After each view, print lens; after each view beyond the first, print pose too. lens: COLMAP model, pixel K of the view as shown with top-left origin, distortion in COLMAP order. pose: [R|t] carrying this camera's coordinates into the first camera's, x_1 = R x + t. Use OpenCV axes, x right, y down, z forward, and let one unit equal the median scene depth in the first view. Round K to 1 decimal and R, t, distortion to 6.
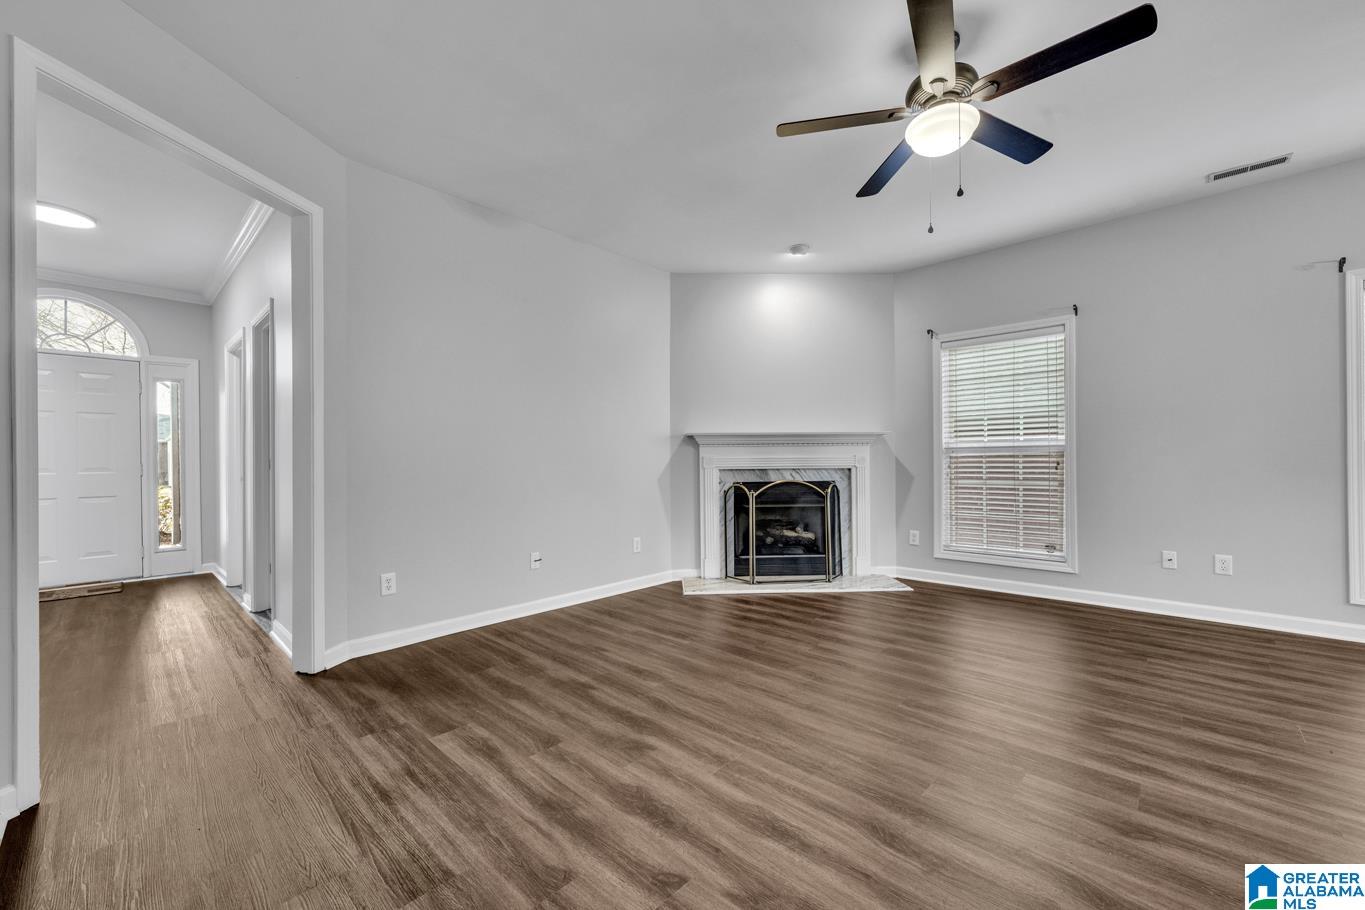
lens RADIAL K [[534.5, 0, 674.2], [0, 534.5, 456.7], [0, 0, 1]] dist [0.000370, -0.000092]
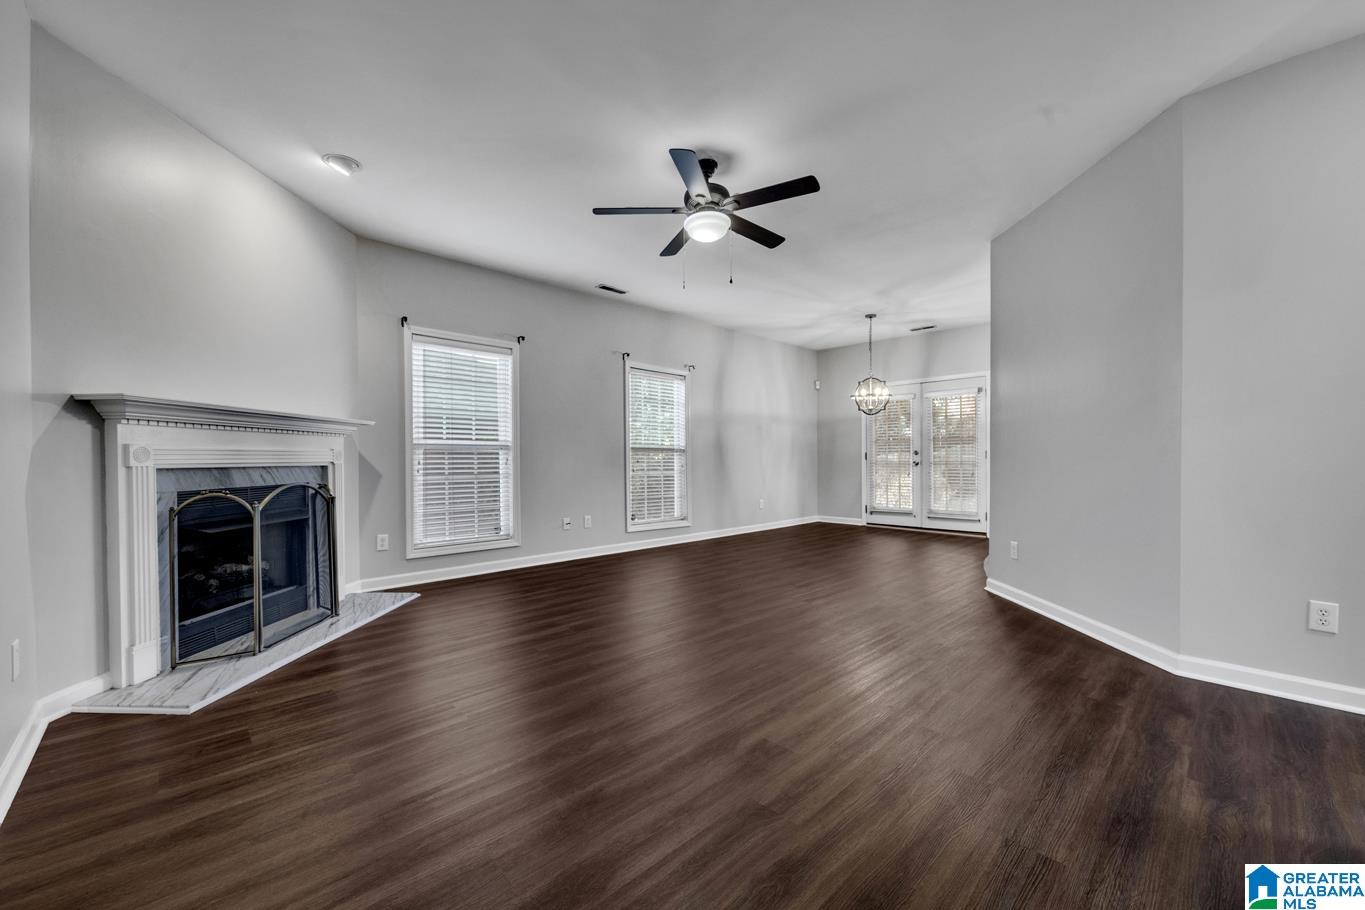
lens RADIAL K [[534.5, 0, 690.3], [0, 534.5, 457.0], [0, 0, 1]] dist [0.000370, -0.000092]
pose [[0.031758, 0.010238, 0.999443, -0.440858], [-0.007527, 0.999922, -0.010004, 0.013622], [-0.999467, -0.007205, 0.031833, 0.470404]]
